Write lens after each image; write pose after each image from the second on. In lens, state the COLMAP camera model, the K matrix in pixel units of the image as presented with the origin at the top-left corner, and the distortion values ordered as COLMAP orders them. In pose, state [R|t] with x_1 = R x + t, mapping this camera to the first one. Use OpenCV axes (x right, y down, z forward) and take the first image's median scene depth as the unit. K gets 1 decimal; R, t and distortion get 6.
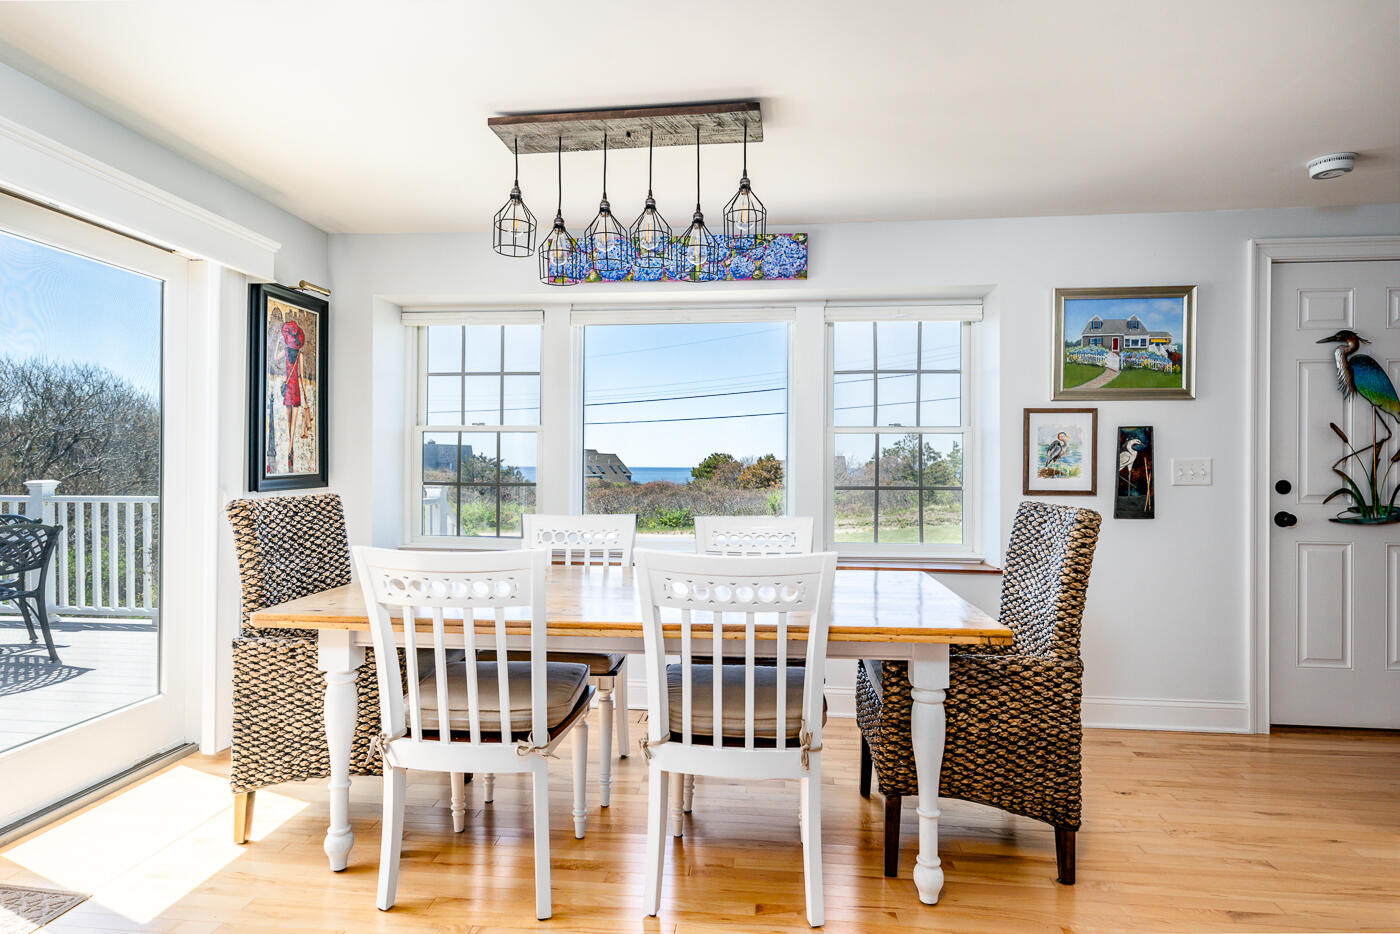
lens RADIAL K [[772.0, 0, 699.0], [0, 772.0, 479.6], [0, 0, 1]] dist [0.011484, -0.004770]
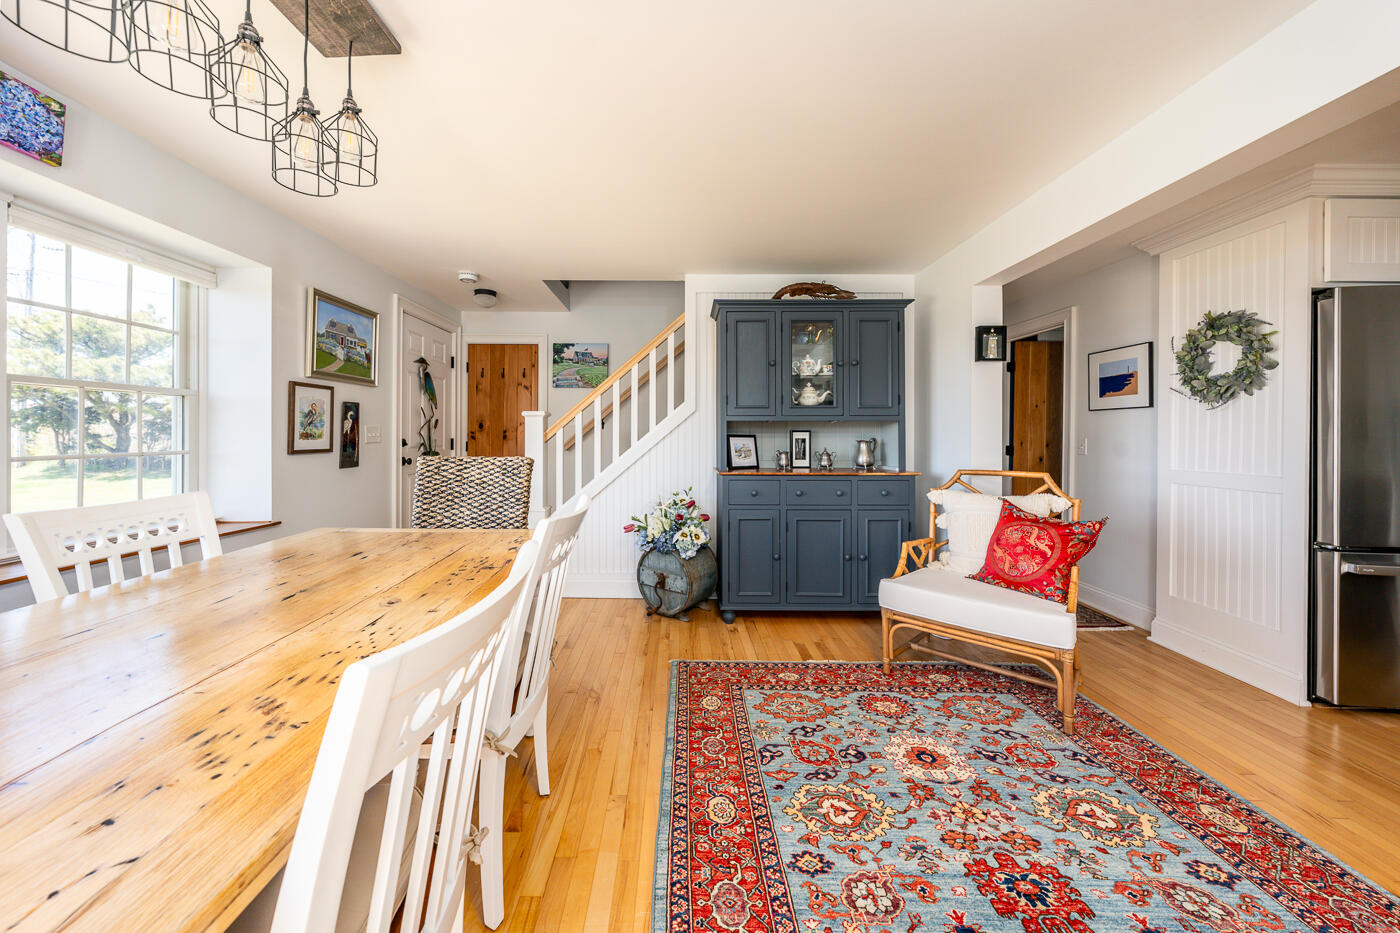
lens RADIAL K [[488.9, 0, 687.3], [0, 488.9, 424.3], [0, 0, 1]] dist [0.013391, -0.001605]
pose [[-0.120193, 0.011436, 0.992685, -0.486776], [0.004058, 0.999931, -0.011028, -0.019763], [-0.992742, 0.002702, -0.120231, 0.612120]]
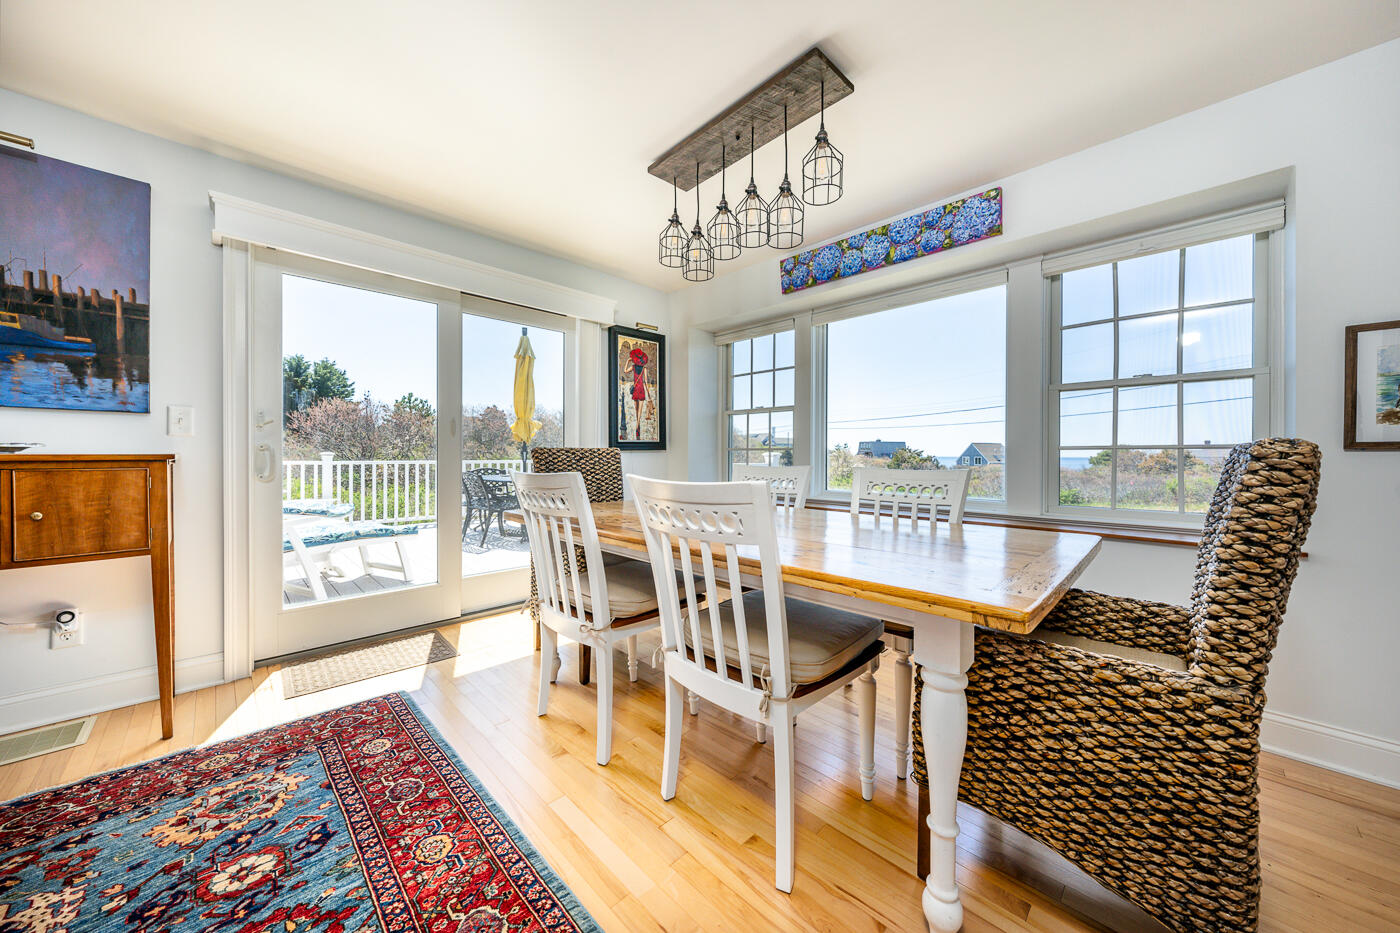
lens RADIAL K [[493.4, 0, 687.8], [0, 493.4, 463.8], [0, 0, 1]] dist [-0.001267, -0.000554]
pose [[0.767843, 0.011150, -0.640541, 0.306938], [-0.011481, 0.999927, 0.003643, 0.047806], [0.640535, 0.004557, 0.767916, 0.334631]]
